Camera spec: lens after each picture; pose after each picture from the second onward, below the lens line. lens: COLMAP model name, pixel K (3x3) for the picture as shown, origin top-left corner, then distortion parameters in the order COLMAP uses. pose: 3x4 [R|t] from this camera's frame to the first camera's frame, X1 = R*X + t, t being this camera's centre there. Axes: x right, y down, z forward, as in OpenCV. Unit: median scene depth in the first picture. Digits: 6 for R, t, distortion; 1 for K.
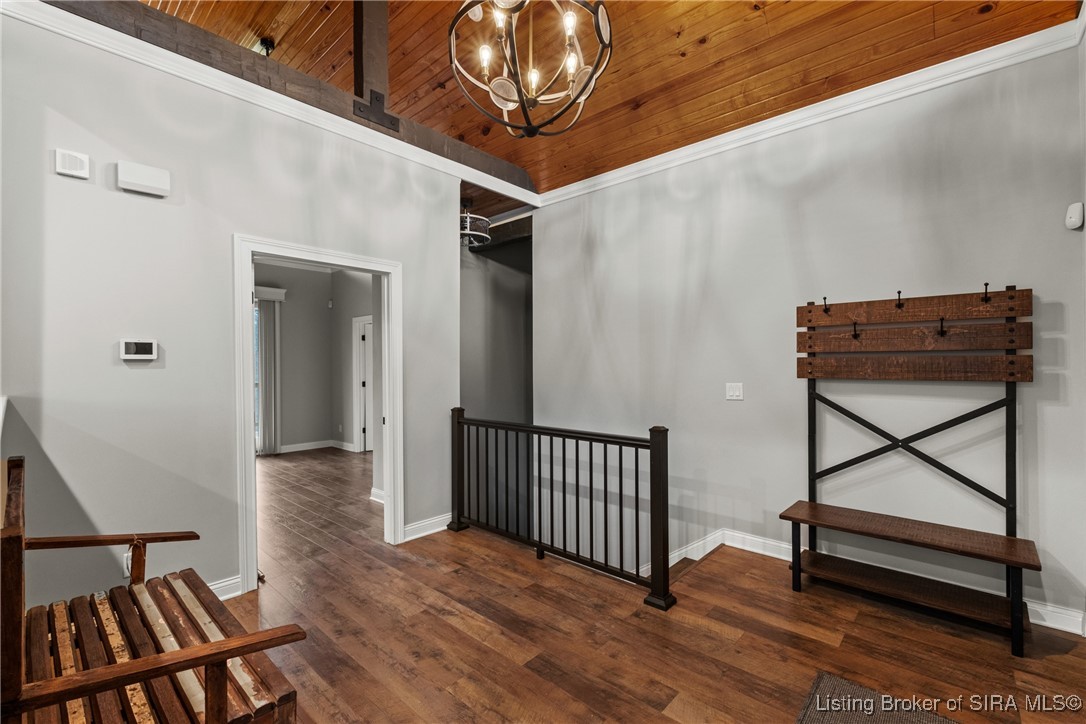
lens RADIAL K [[482.4, 0, 538.6], [0, 482.4, 363.7], [0, 0, 1]] dist [-0.000994, -0.004289]
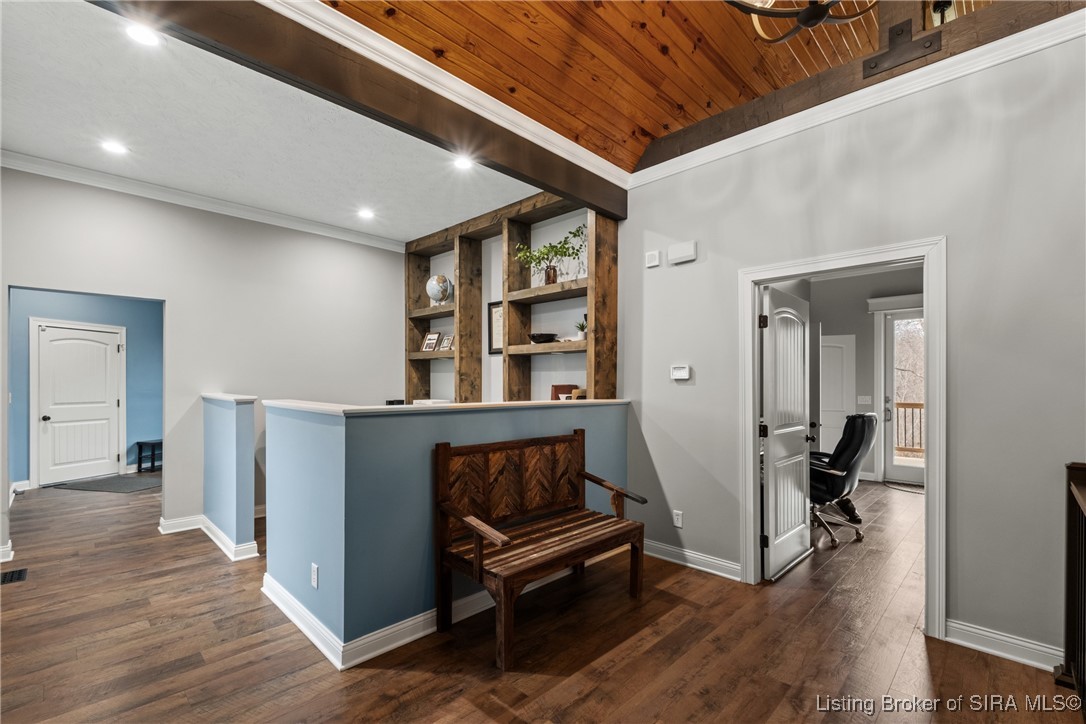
lens RADIAL K [[482.4, 0, 540.5], [0, 482.4, 384.4], [0, 0, 1]] dist [-0.000994, -0.004289]
pose [[-0.067399, 0.009972, -0.997676, 0.446197], [0.002889, 0.999948, 0.009799, -0.005815], [0.997722, -0.002222, -0.067425, 0.472466]]
